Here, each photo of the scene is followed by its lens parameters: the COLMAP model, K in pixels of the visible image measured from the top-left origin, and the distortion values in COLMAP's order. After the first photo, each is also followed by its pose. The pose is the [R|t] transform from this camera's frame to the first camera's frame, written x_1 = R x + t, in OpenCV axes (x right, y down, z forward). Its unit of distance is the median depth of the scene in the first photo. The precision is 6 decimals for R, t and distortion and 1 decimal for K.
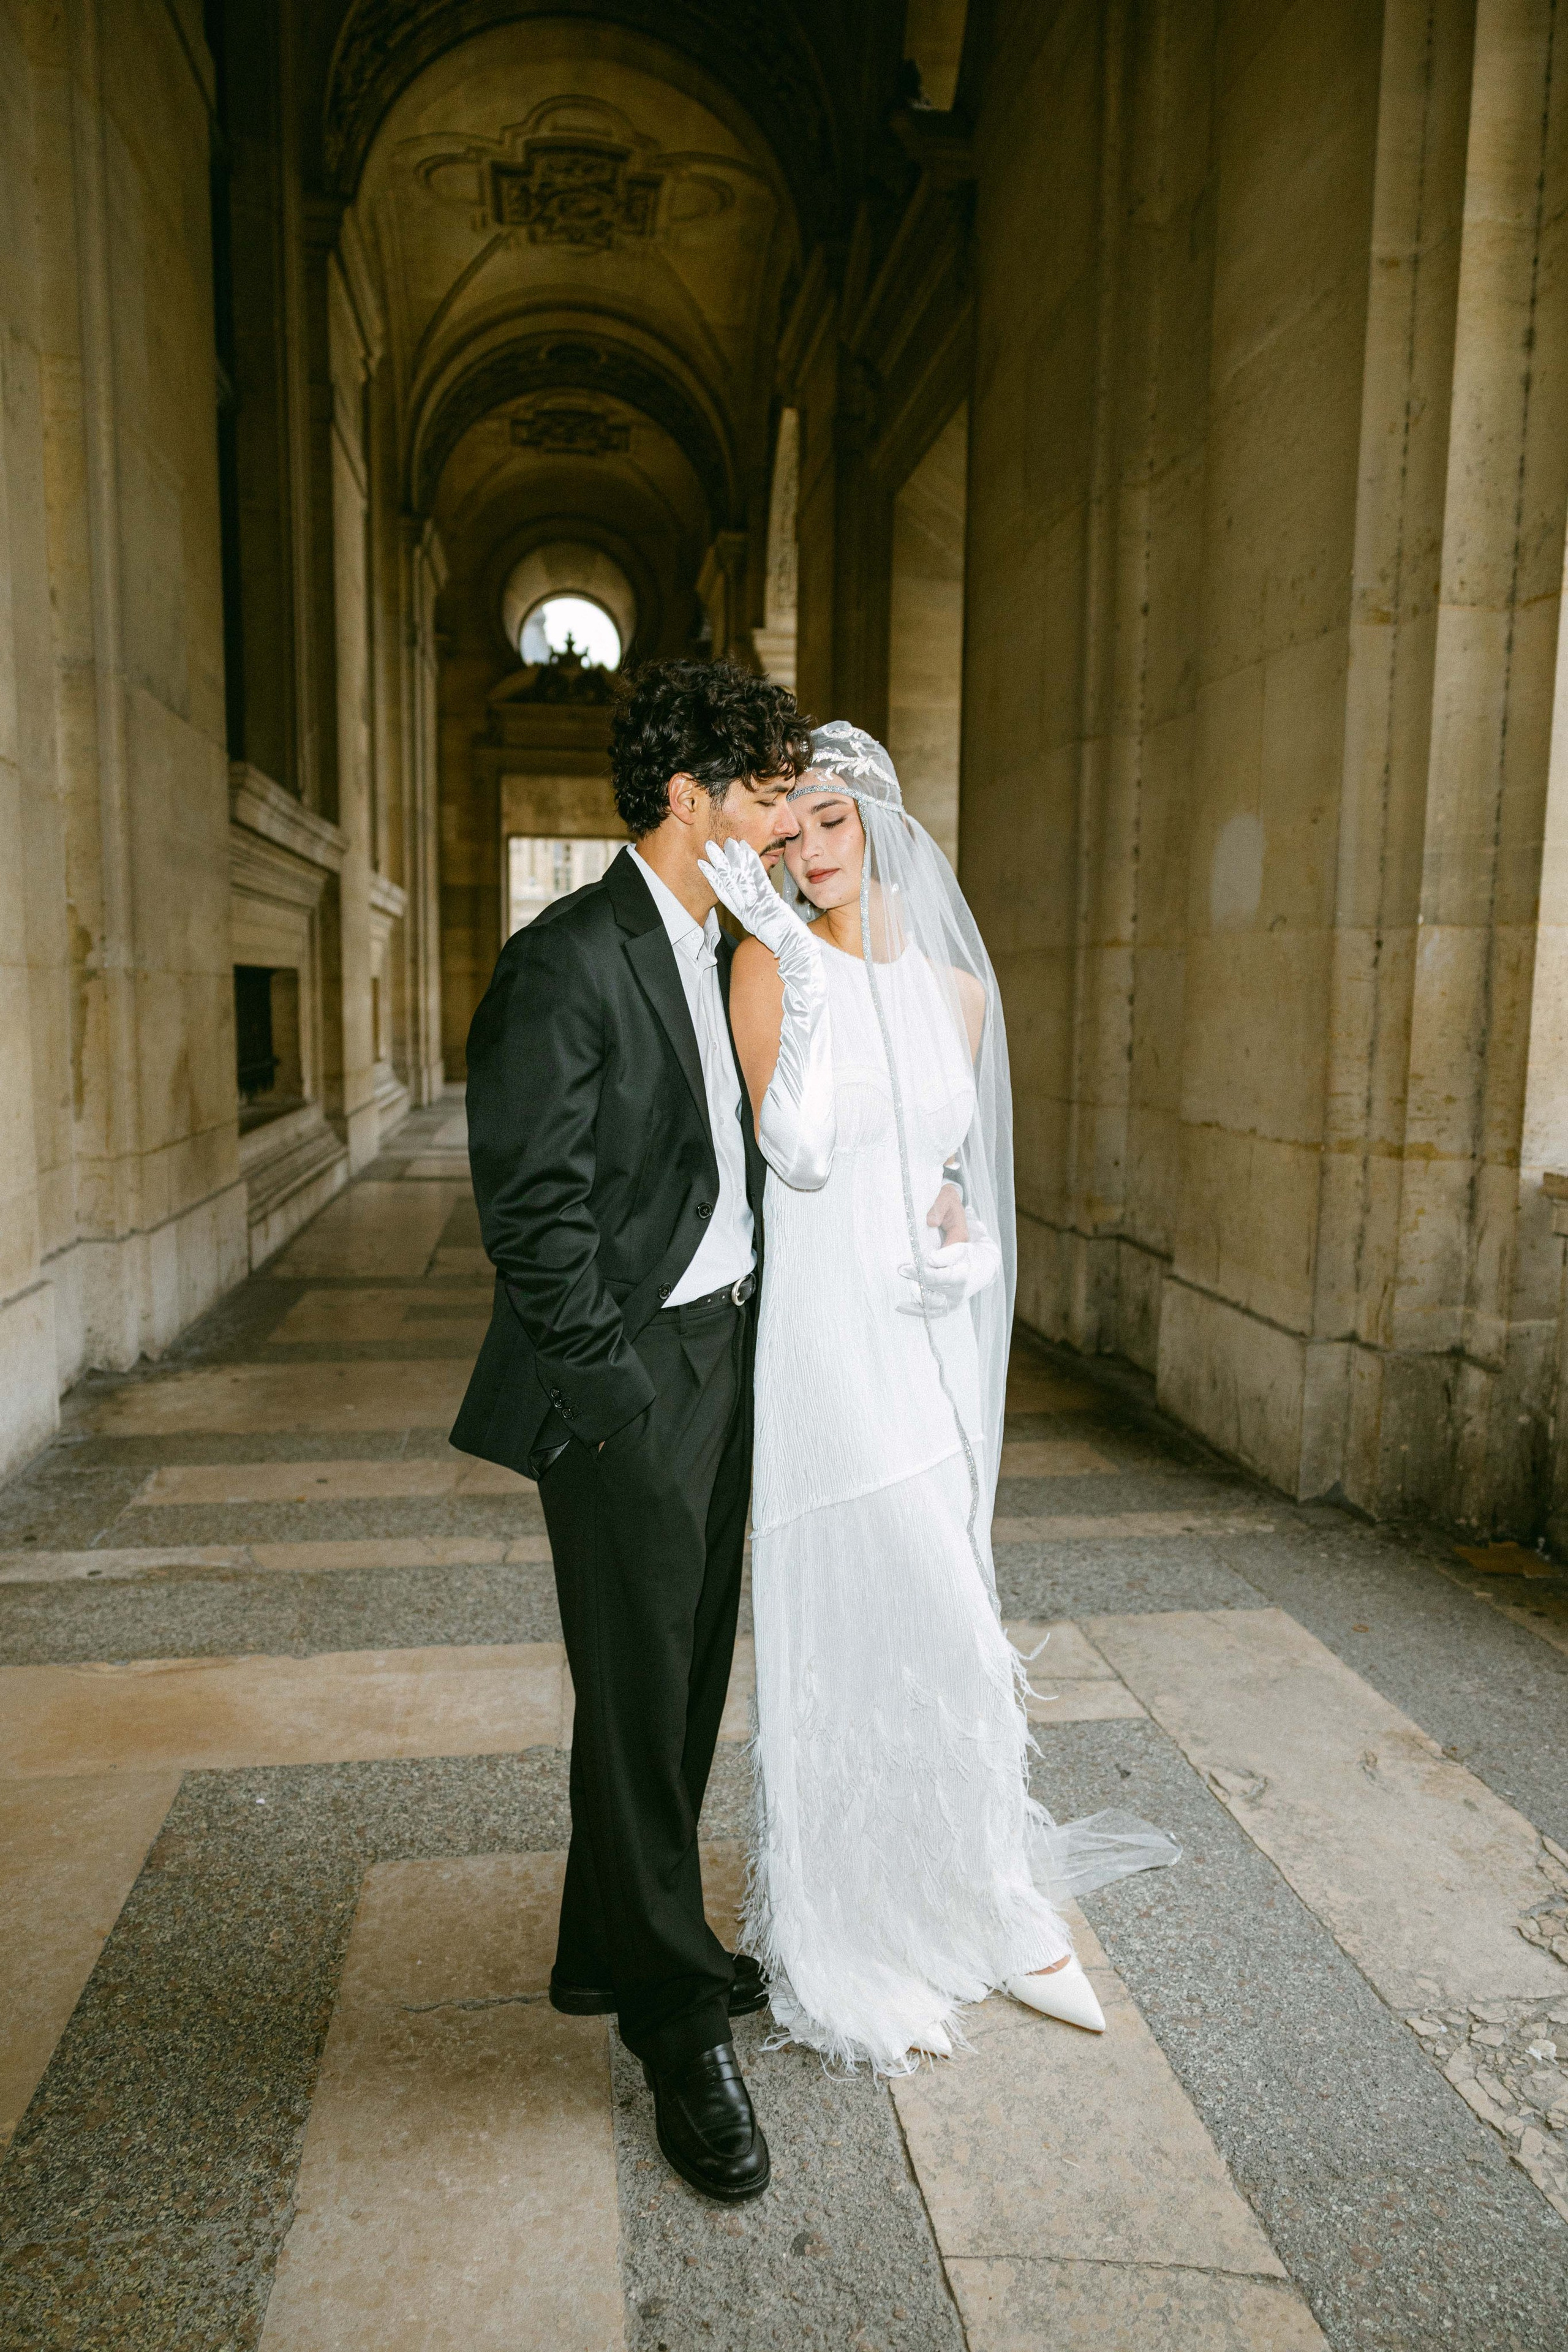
lens RADIAL K [[1594.0, 0, 798.8], [0, 1594.0, 1221.9], [0, 0, 1]] dist [-0.001683, 0.005585]
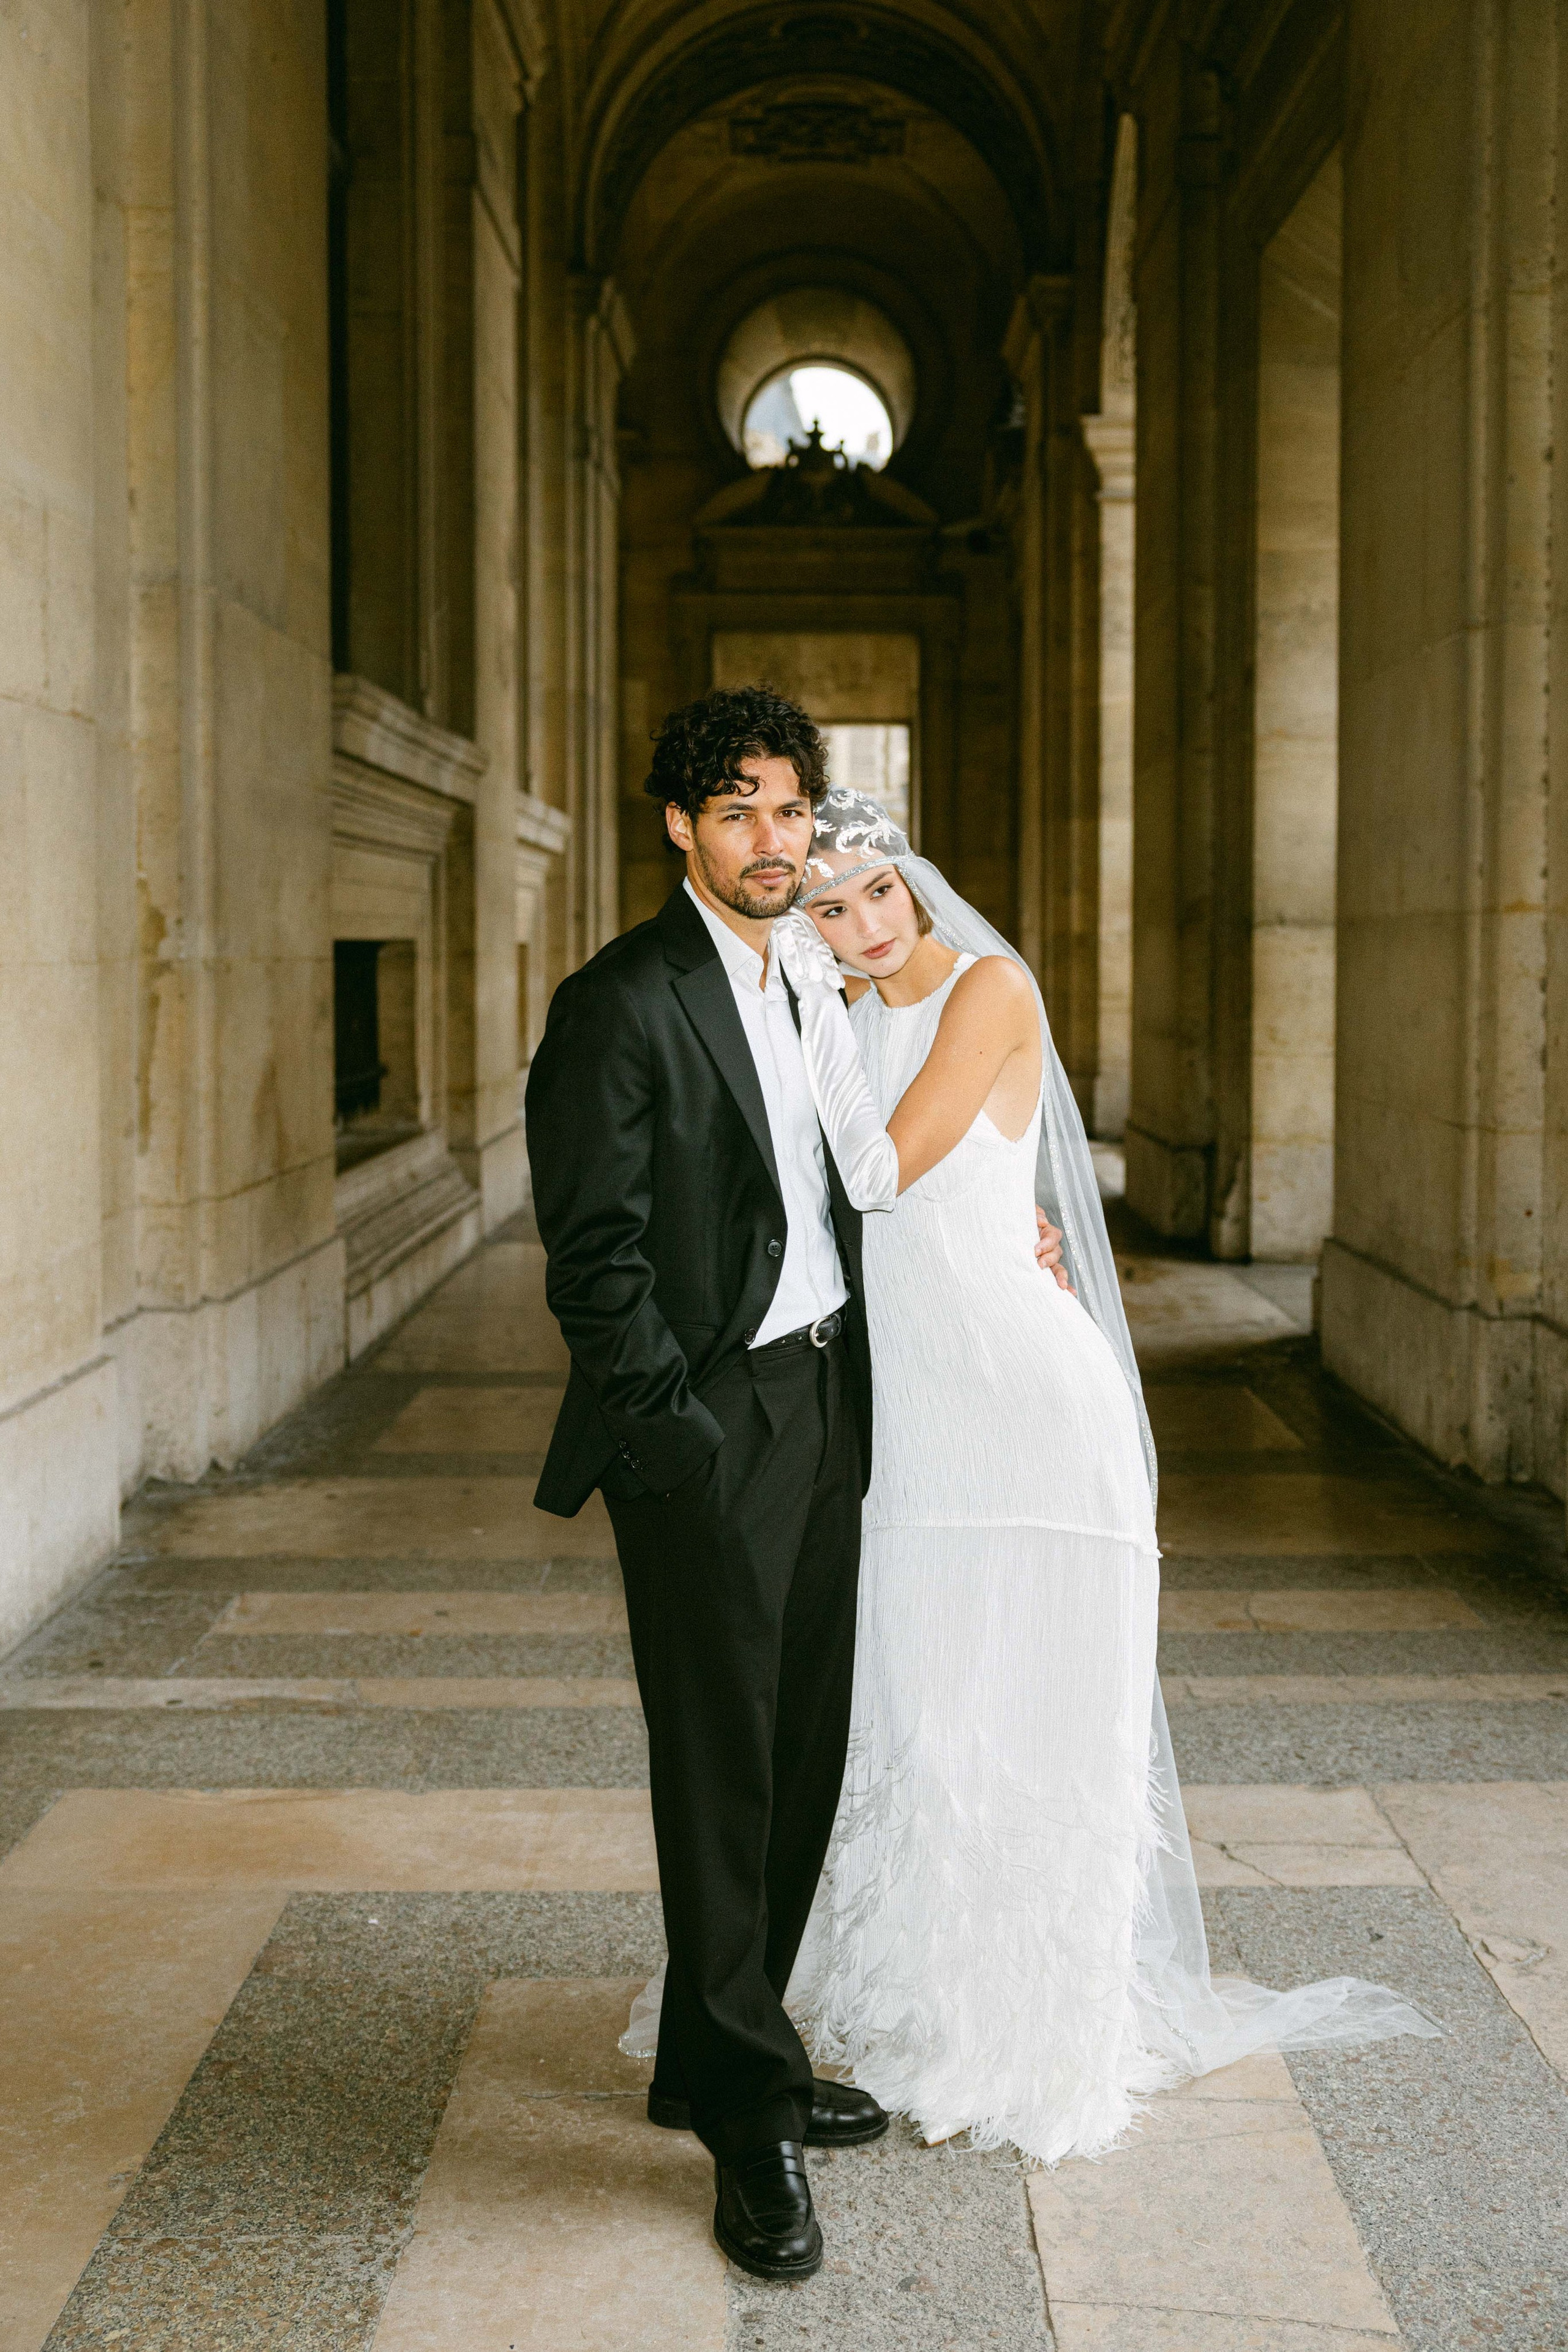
lens RADIAL K [[2577.9, 0, 785.0], [0, 2577.9, 1172.3], [0, 0, 1]] dist [-0.003334, 0.000000]
pose [[0.987644, -0.000009, -0.156713, 0.055525], [-0.008914, 0.998378, -0.056234, 0.013595], [0.156460, 0.056937, 0.986042, -0.197362]]
